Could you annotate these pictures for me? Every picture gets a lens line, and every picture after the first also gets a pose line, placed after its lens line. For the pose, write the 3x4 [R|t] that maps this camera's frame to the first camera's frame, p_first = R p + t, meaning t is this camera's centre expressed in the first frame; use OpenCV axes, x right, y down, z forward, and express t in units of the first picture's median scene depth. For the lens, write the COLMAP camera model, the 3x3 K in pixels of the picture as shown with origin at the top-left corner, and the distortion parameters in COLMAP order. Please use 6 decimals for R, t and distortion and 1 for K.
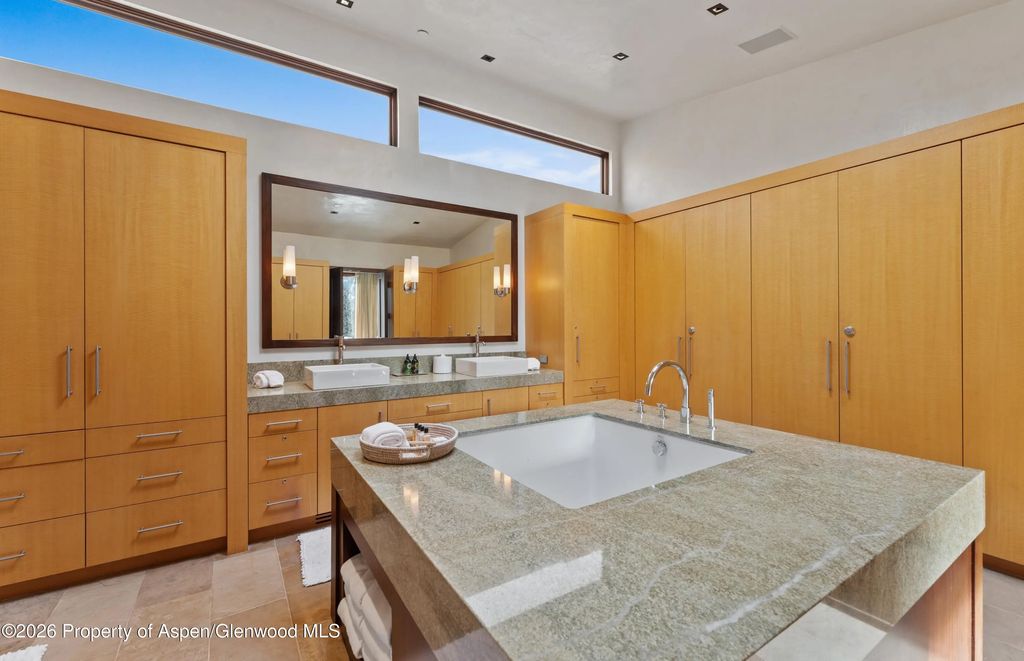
lens RADIAL K [[432.6, 0, 514.8], [0, 432.6, 328.2], [0, 0, 1]] dist [0.004193, 0.000132]
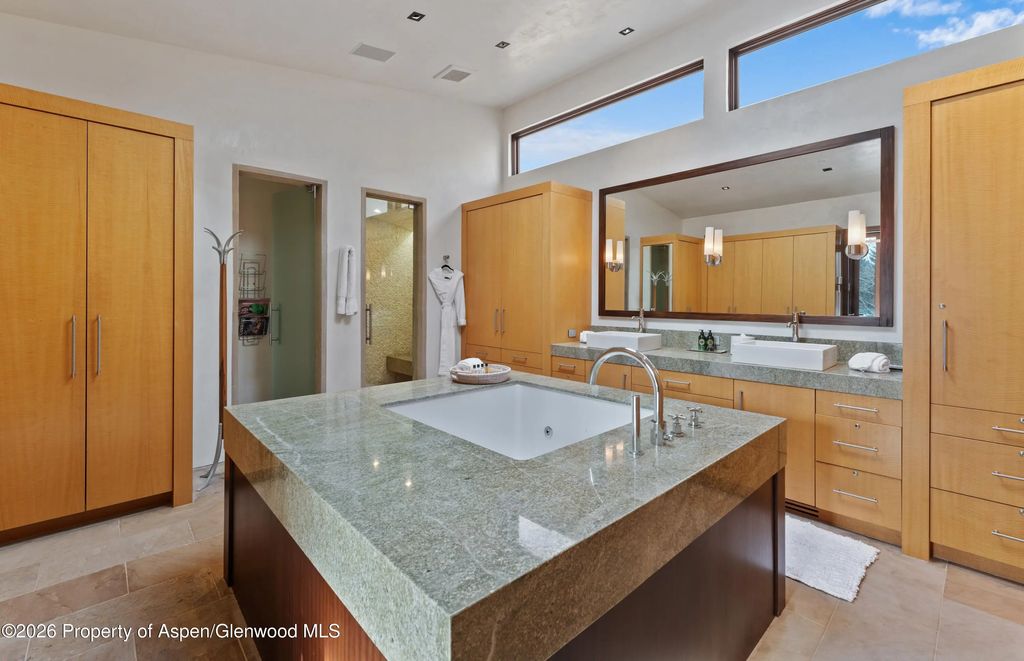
lens RADIAL K [[432.6, 0, 513.9], [0, 432.6, 327.5], [0, 0, 1]] dist [0.004193, 0.000132]
pose [[0.168998, 0.068224, -0.983252, 0.669690], [-0.013050, 0.997669, 0.066981, -0.005487], [0.985530, 0.001512, 0.169495, 0.434112]]
